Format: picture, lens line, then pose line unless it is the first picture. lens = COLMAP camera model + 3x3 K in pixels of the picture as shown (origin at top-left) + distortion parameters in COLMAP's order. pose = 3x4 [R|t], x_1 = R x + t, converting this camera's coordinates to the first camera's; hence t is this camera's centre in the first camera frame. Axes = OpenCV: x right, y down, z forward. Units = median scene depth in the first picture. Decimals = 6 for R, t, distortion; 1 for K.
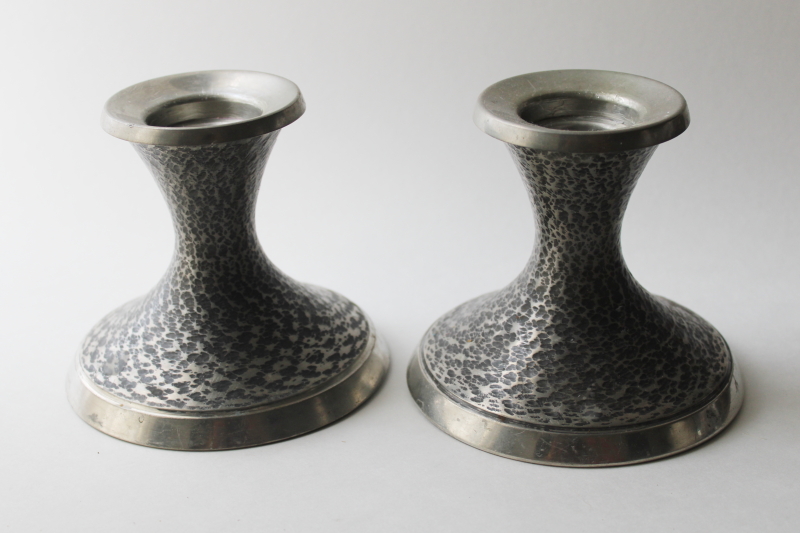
lens RADIAL K [[985.5, 0, 400.0], [0, 985.5, 266.5], [0, 0, 1]] dist [-0.069970, -0.005029]
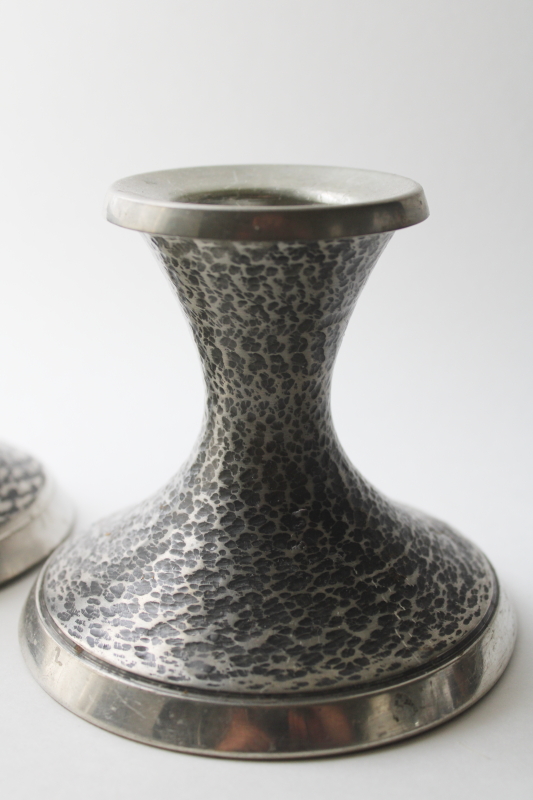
lens RADIAL K [[985.5, 0, 266.5], [0, 985.5, 400.0], [0, 0, 1]] dist [-0.069970, -0.005029]
pose [[0.977596, 0.121978, -0.171546, 0.310719], [-0.139185, 0.985974, -0.092101, 0.033245], [0.157905, 0.113914, 0.980862, 0.358121]]
